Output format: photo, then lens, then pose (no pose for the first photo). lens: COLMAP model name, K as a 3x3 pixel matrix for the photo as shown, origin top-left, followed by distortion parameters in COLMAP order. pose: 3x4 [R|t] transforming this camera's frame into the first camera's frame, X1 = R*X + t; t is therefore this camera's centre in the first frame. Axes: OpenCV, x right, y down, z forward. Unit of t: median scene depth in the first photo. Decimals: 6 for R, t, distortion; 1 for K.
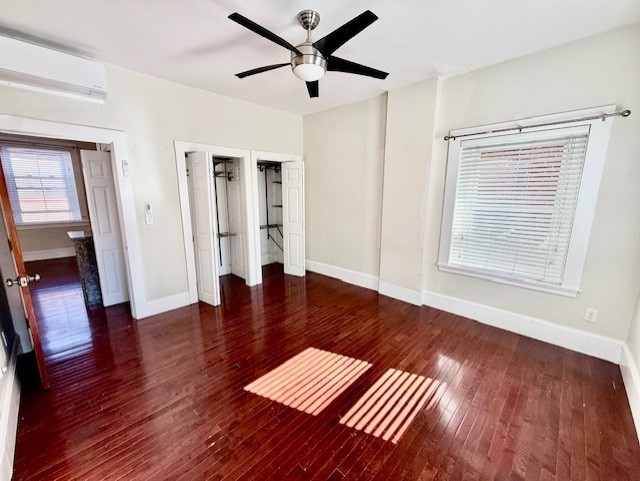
lens RADIAL K [[255.2, 0, 318.5], [0, 255.2, 241.0], [0, 0, 1]] dist [-0.001498, -0.000047]
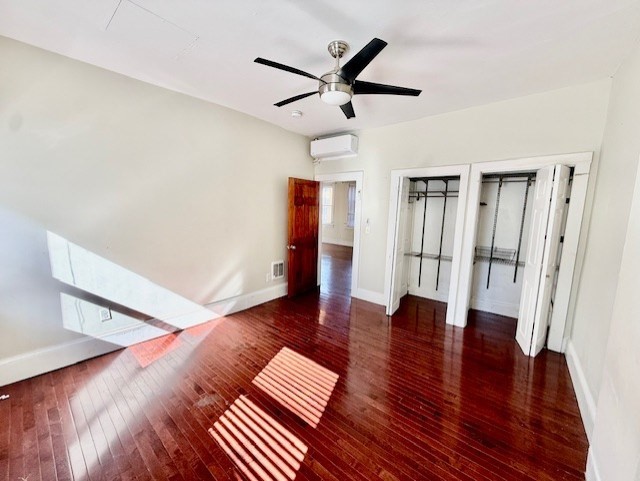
lens RADIAL K [[255.2, 0, 318.0], [0, 255.2, 238.7], [0, 0, 1]] dist [-0.001498, -0.000047]
pose [[0.068534, 0.124350, -0.989869, 0.937734], [-0.214441, 0.970846, 0.107113, -0.175102], [0.974329, 0.204928, 0.093202, 0.832216]]
